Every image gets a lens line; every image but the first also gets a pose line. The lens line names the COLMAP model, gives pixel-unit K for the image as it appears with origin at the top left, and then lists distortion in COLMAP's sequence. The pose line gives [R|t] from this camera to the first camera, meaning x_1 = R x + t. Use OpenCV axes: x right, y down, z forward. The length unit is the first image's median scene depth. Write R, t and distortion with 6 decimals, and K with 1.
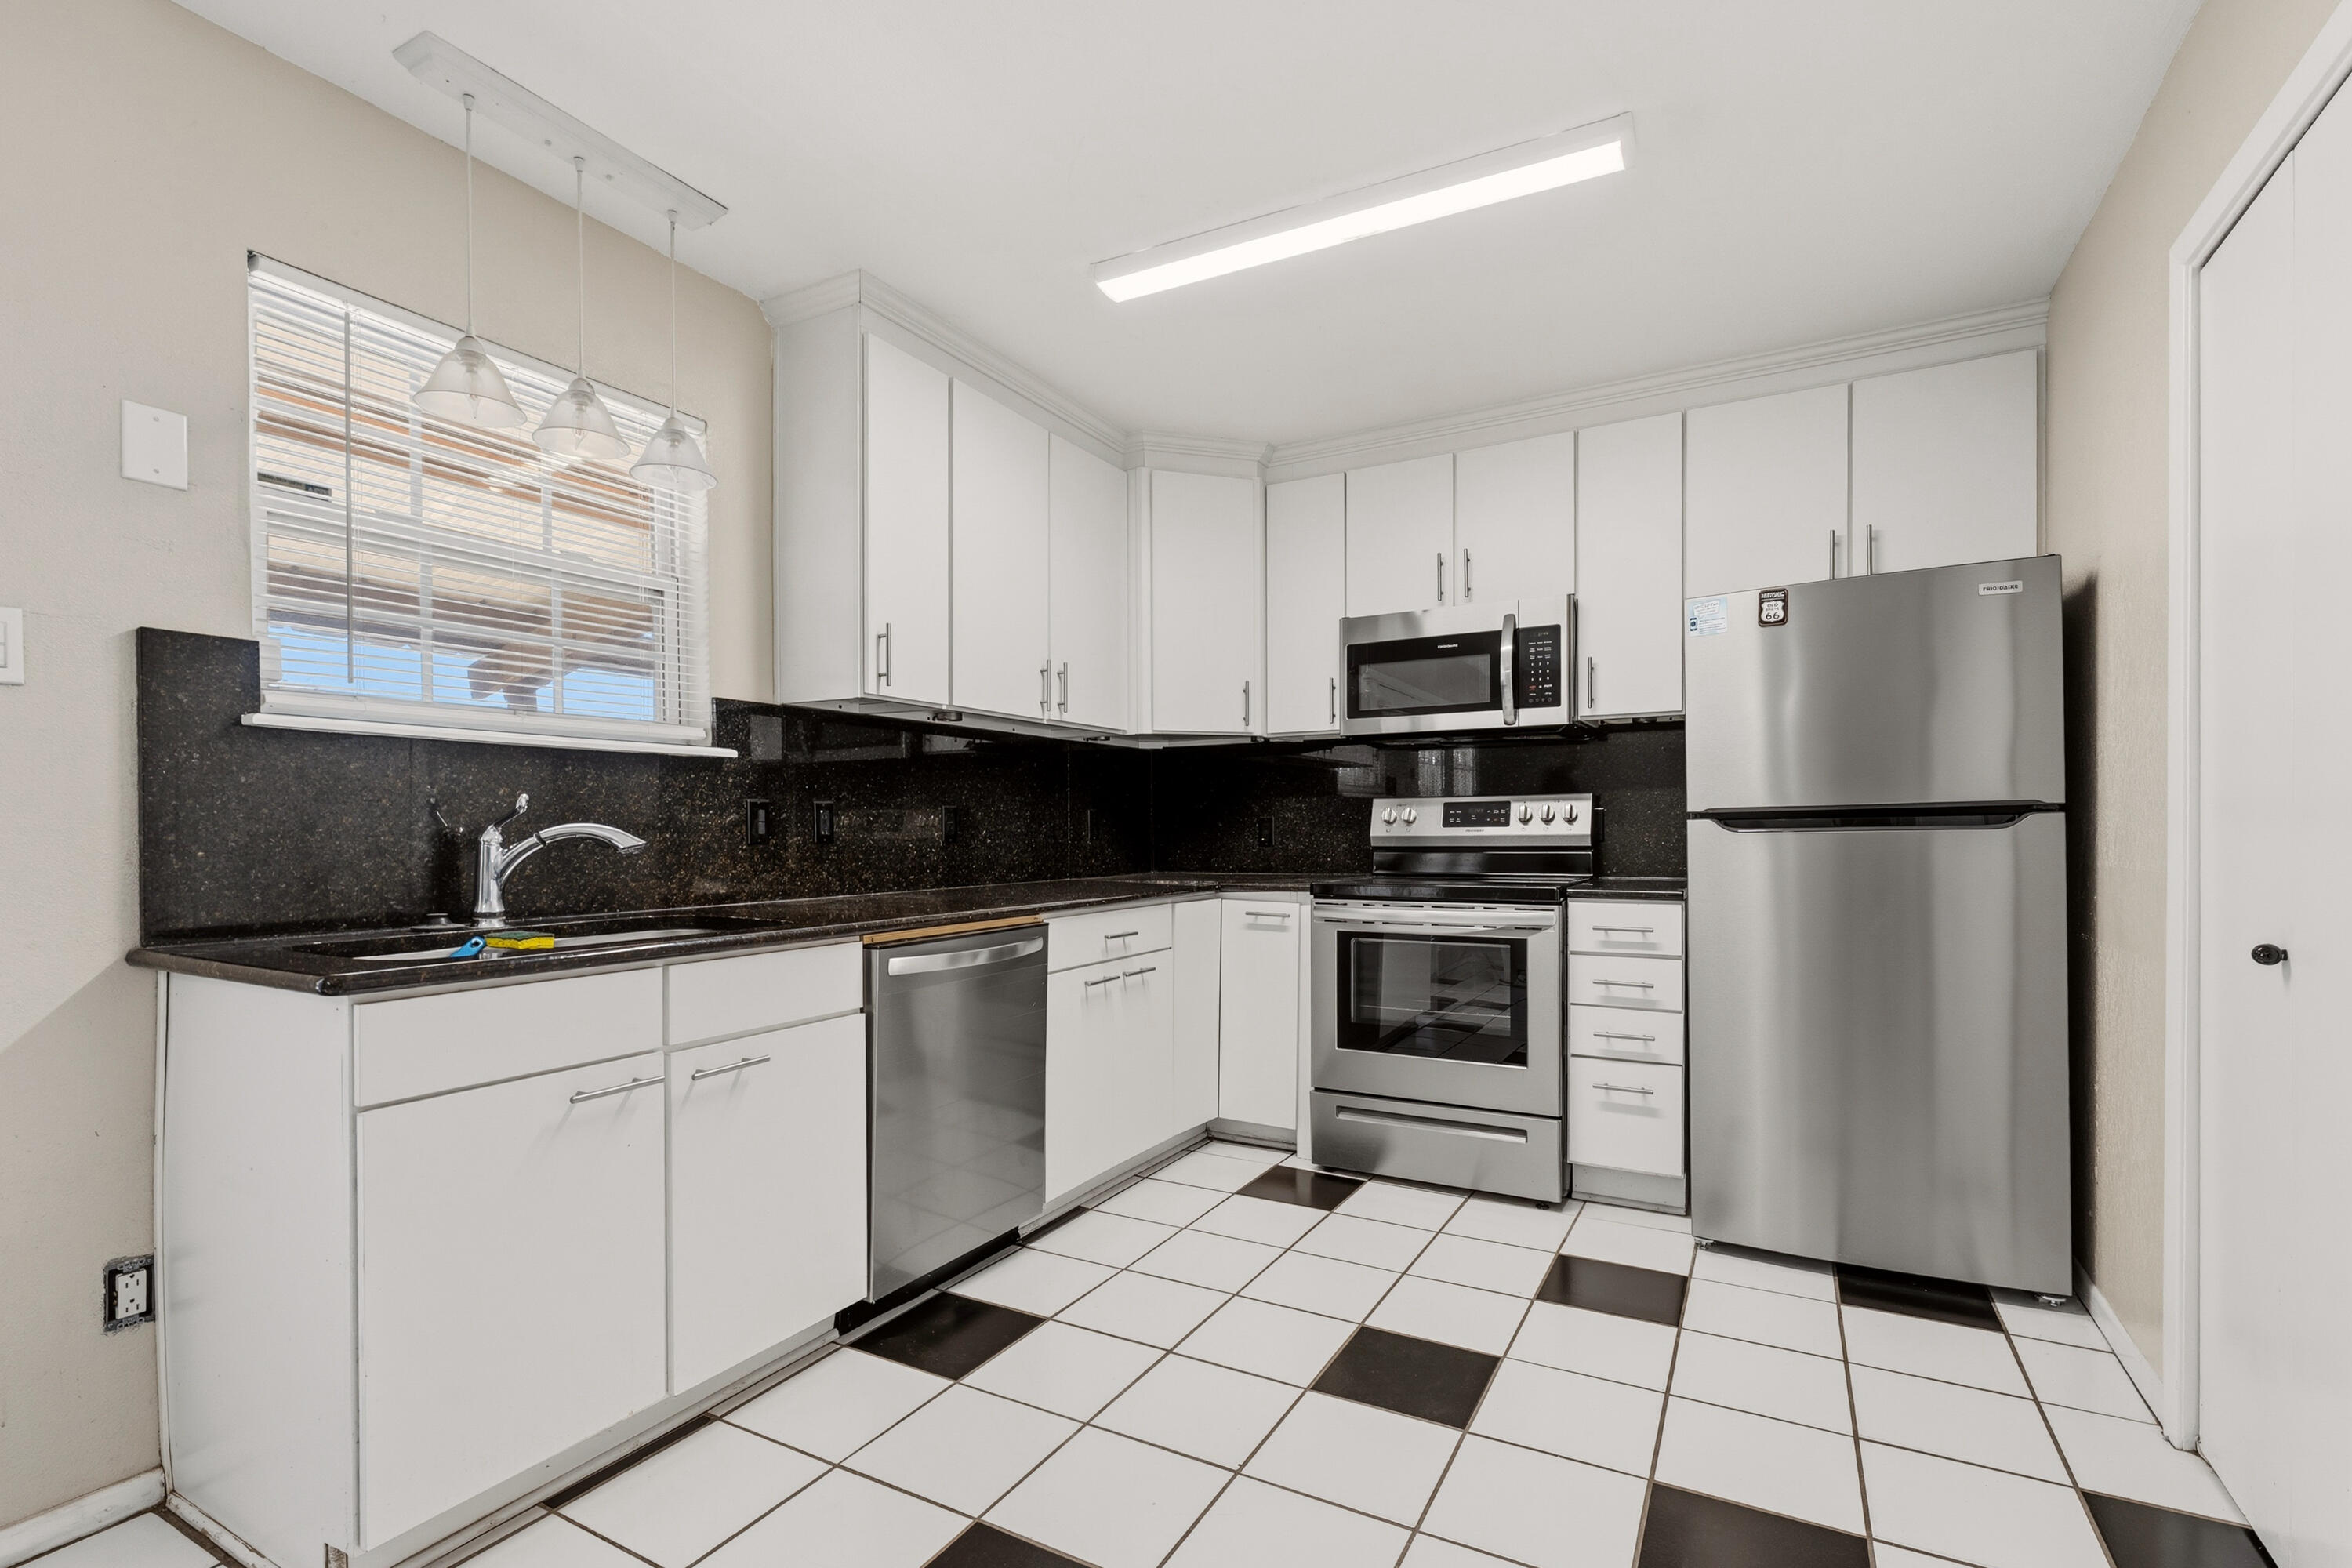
lens RADIAL K [[1056.5, 0, 1169.4], [0, 1056.5, 835.0], [0, 0, 1]] dist [-0.005117, 0.001218]
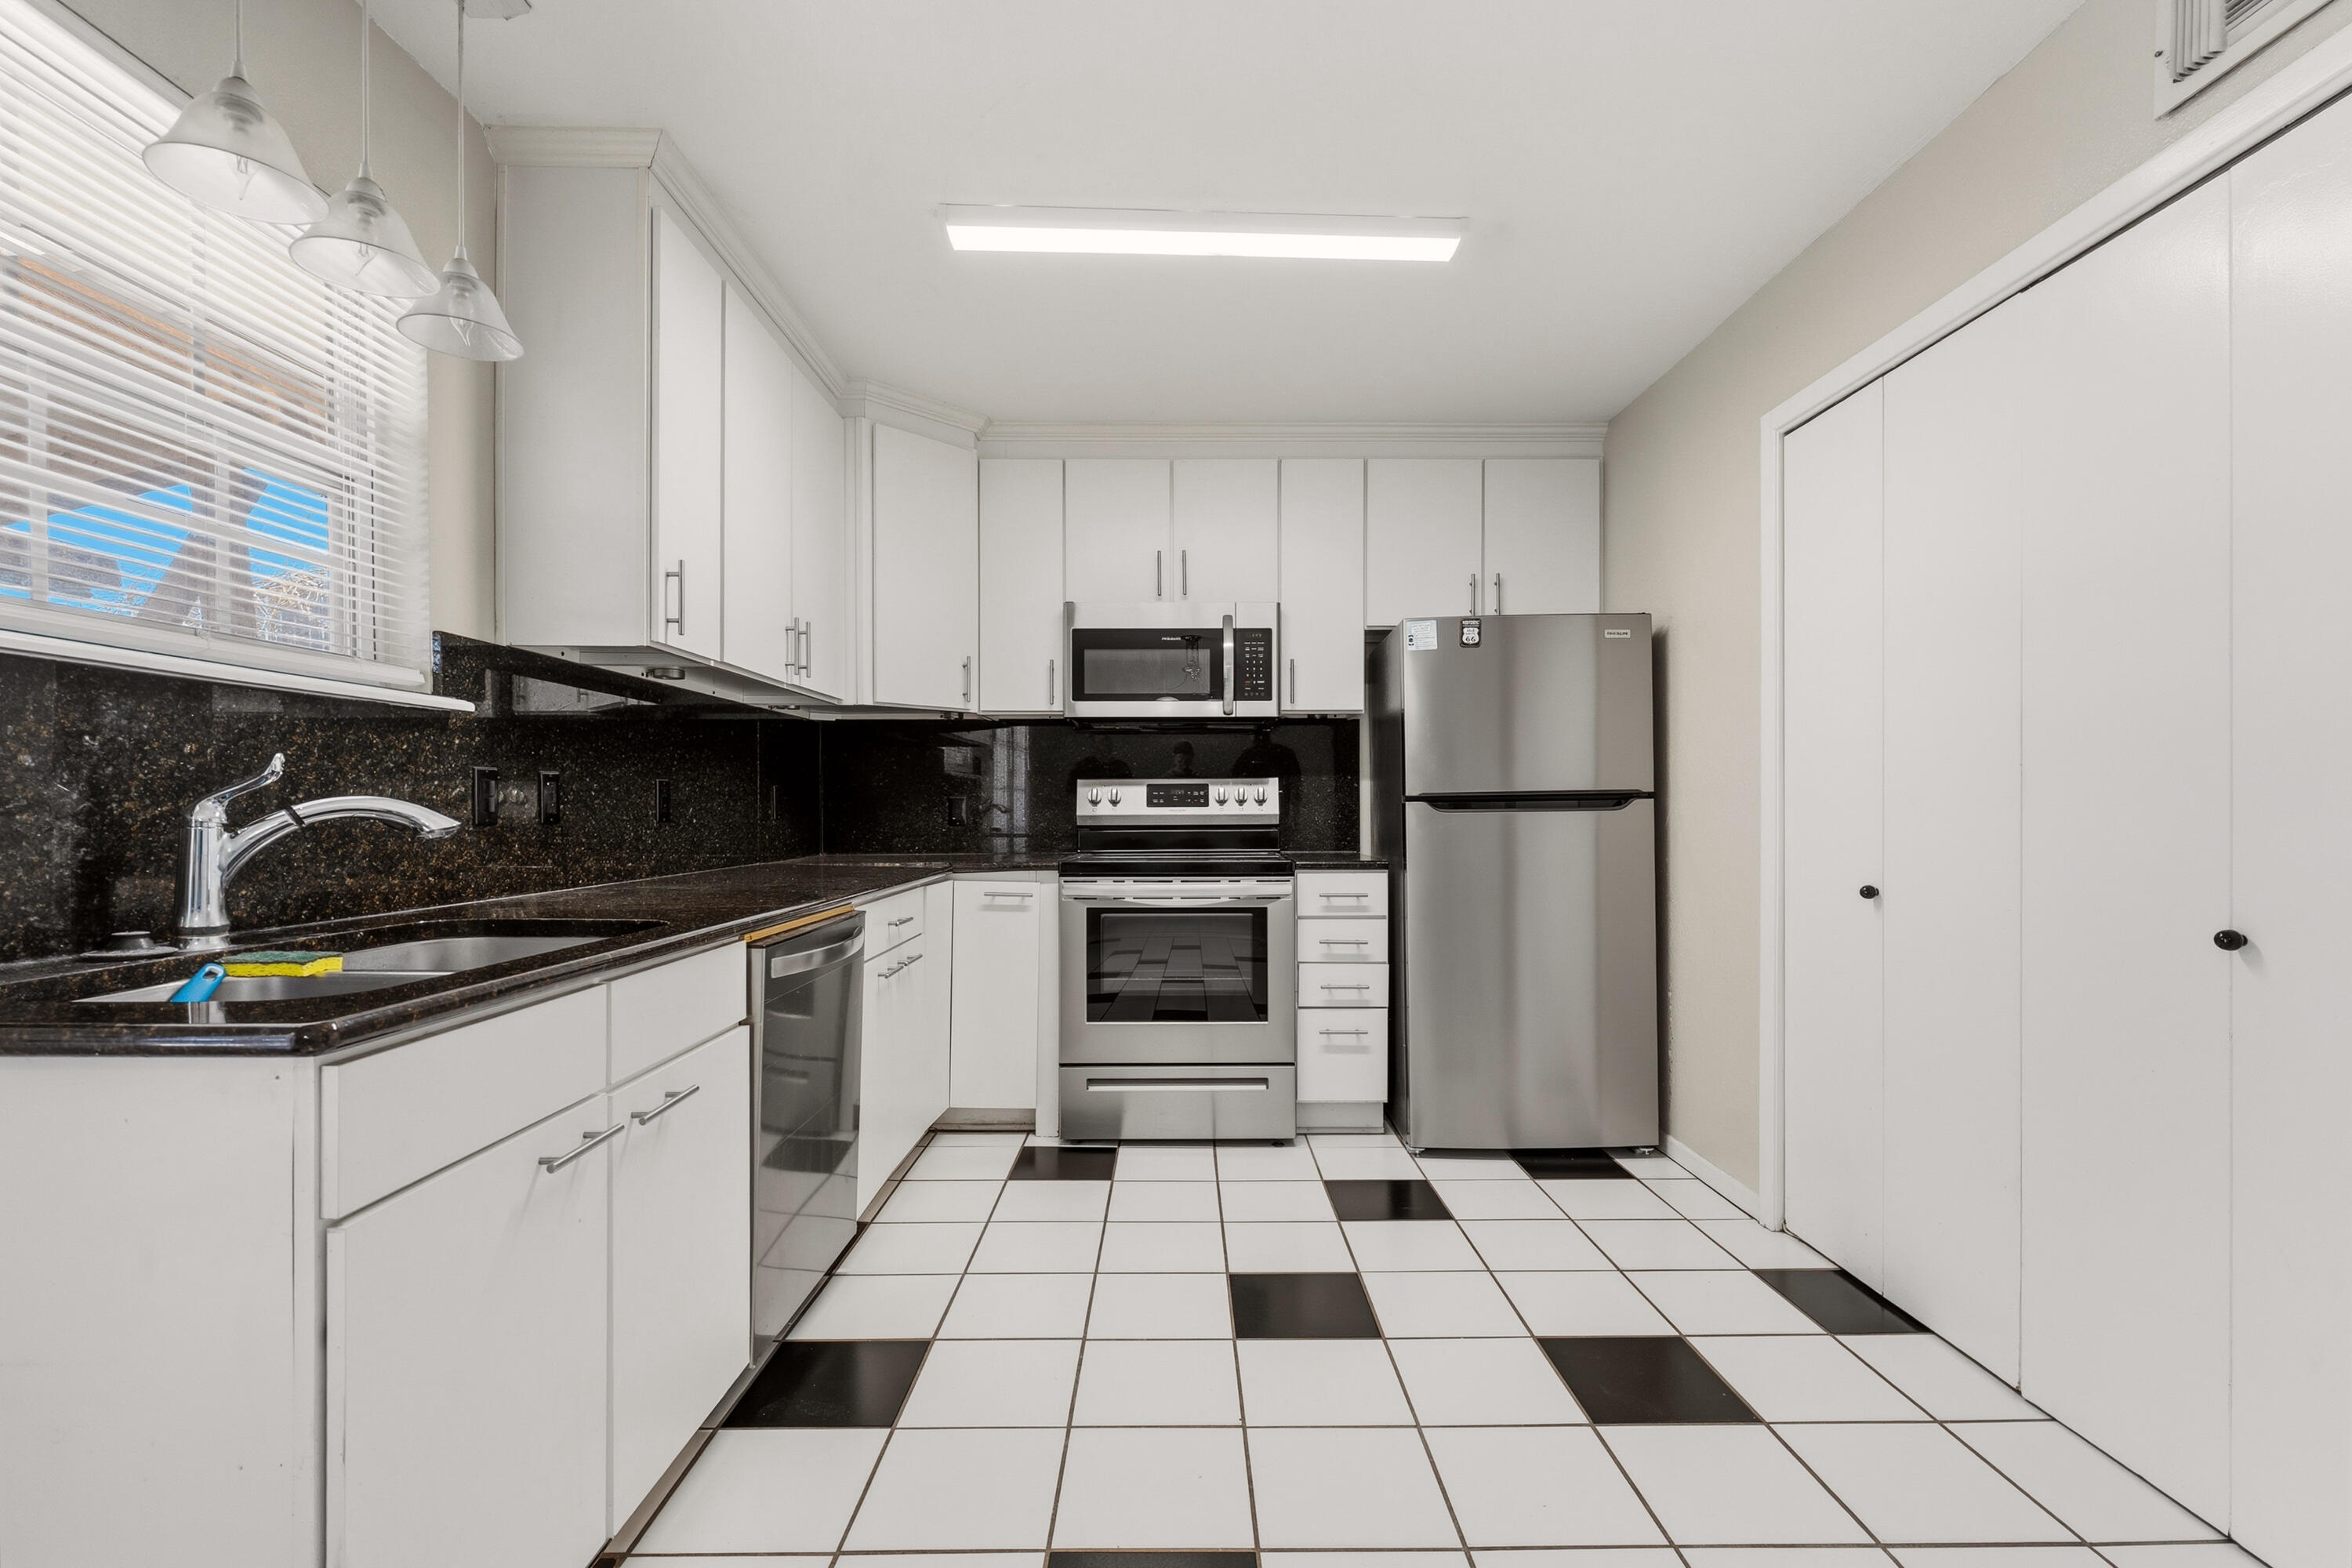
lens RADIAL K [[1056.5, 0, 1165.9], [0, 1056.5, 810.1], [0, 0, 1]] dist [-0.005117, 0.001218]
pose [[0.871455, 0.003181, 0.490466, -0.340802], [-0.000981, 0.999988, -0.004742, 0.000863], [-0.490475, 0.003652, 0.871447, 0.085100]]
